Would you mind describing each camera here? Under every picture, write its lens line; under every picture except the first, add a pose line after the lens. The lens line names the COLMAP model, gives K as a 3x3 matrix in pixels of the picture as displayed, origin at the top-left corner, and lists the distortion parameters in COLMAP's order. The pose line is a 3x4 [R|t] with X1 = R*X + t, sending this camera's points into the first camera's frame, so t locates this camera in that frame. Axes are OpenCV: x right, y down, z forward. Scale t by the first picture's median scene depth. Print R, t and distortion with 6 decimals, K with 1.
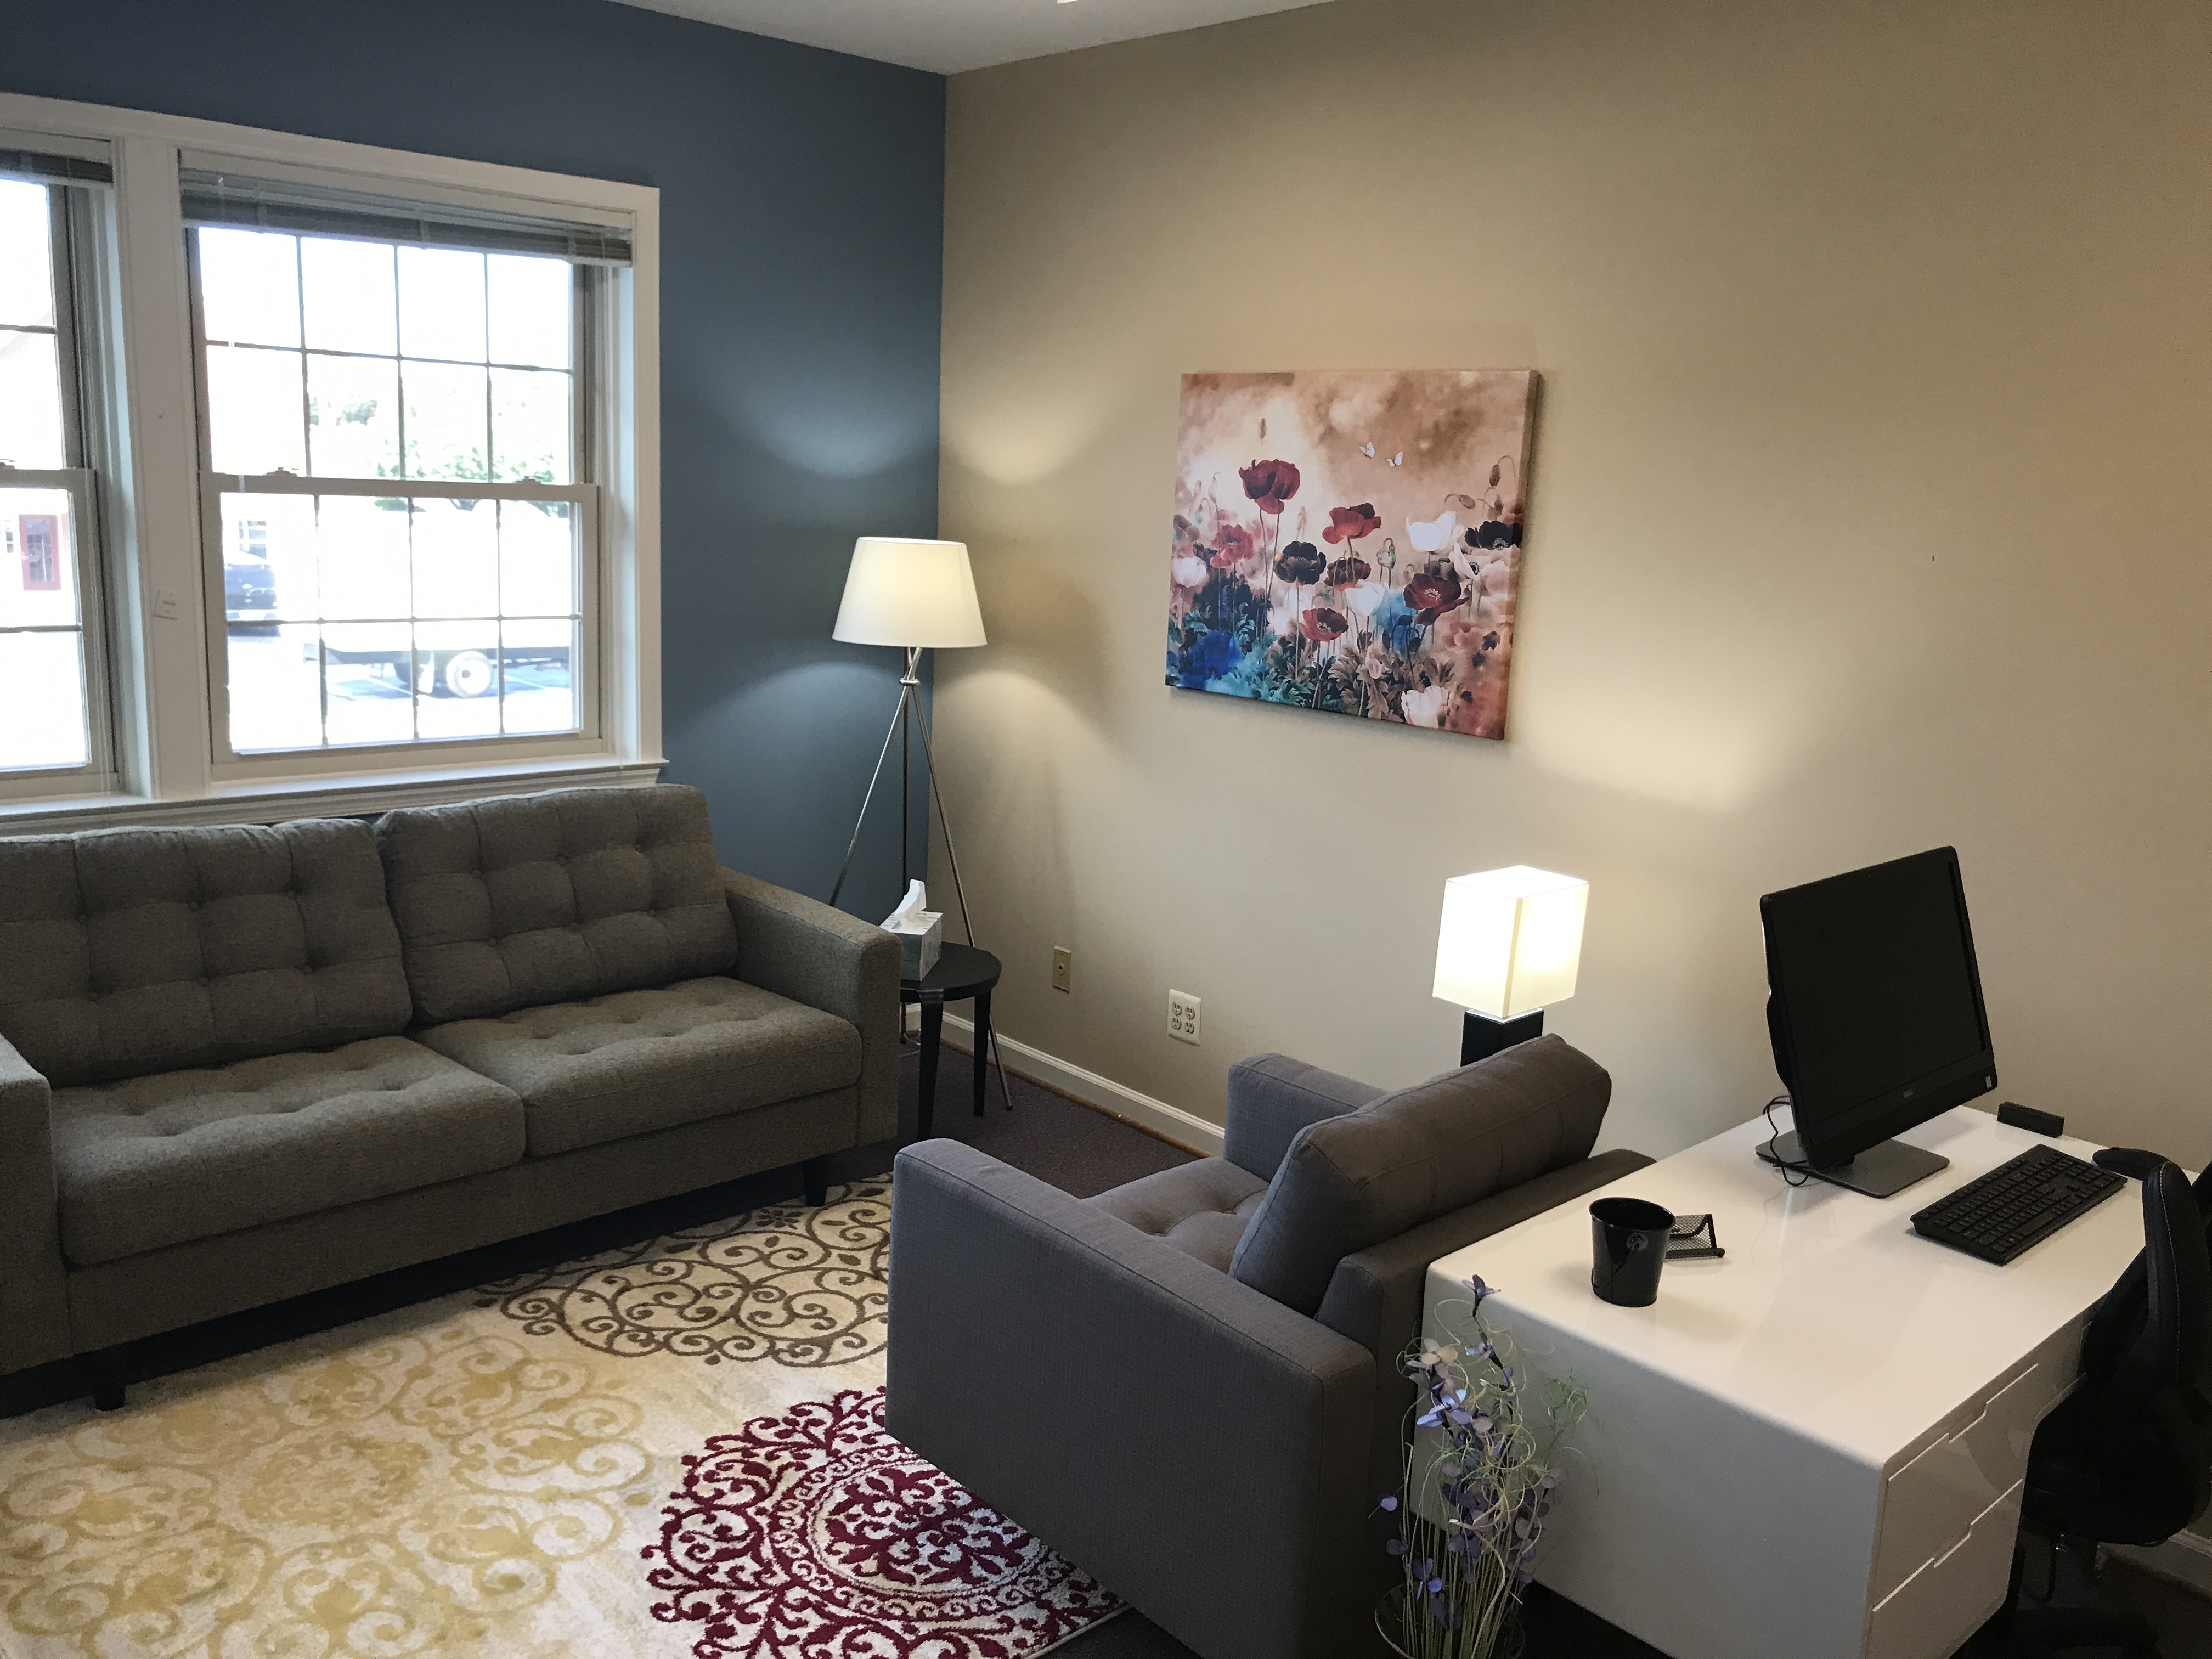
lens RADIAL K [[1783.6, 0, 1095.9], [0, 1783.6, 843.1], [0, 0, 1]] dist [-0.000250, -0.001822]
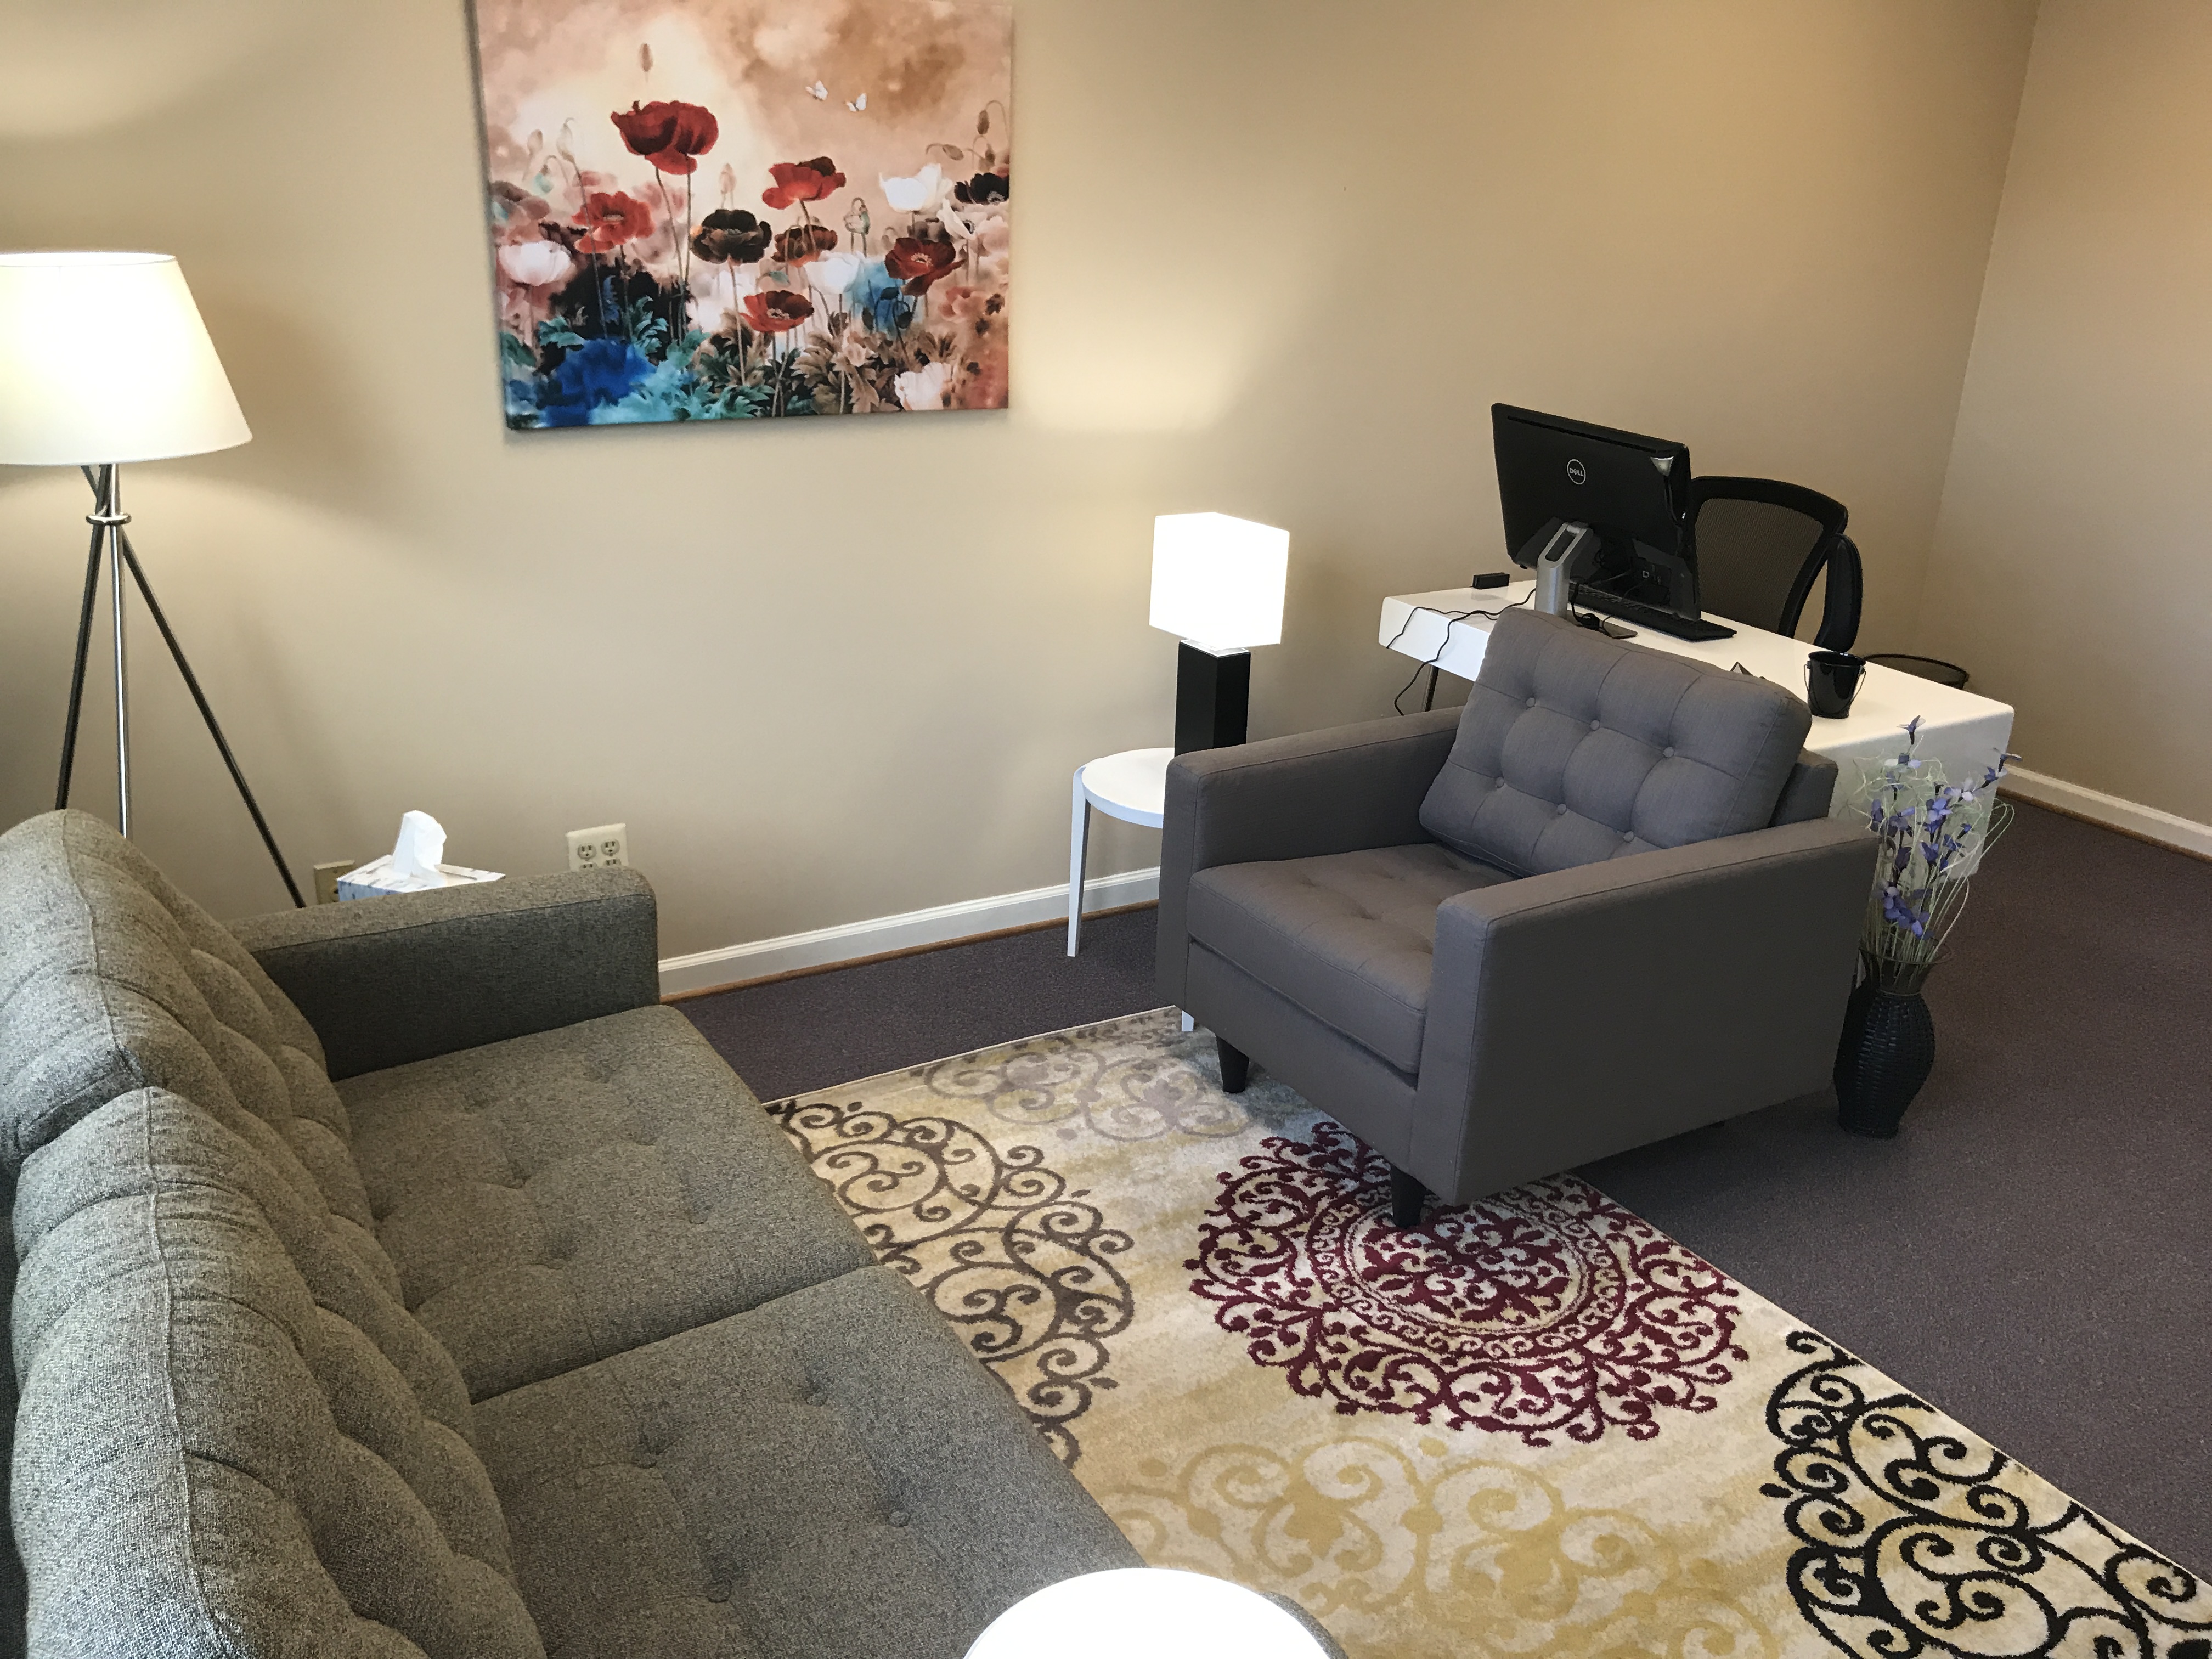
lens RADIAL K [[1807.0, 0, 1106.0], [0, 1807.0, 829.5], [0, 0, 1]] dist [0.055441, -0.188211]
pose [[0.212650, -0.364950, 0.906417, -0.706798], [0.188519, 0.925528, 0.328417, -0.150723], [-0.958770, 0.101039, 0.265613, 0.667005]]
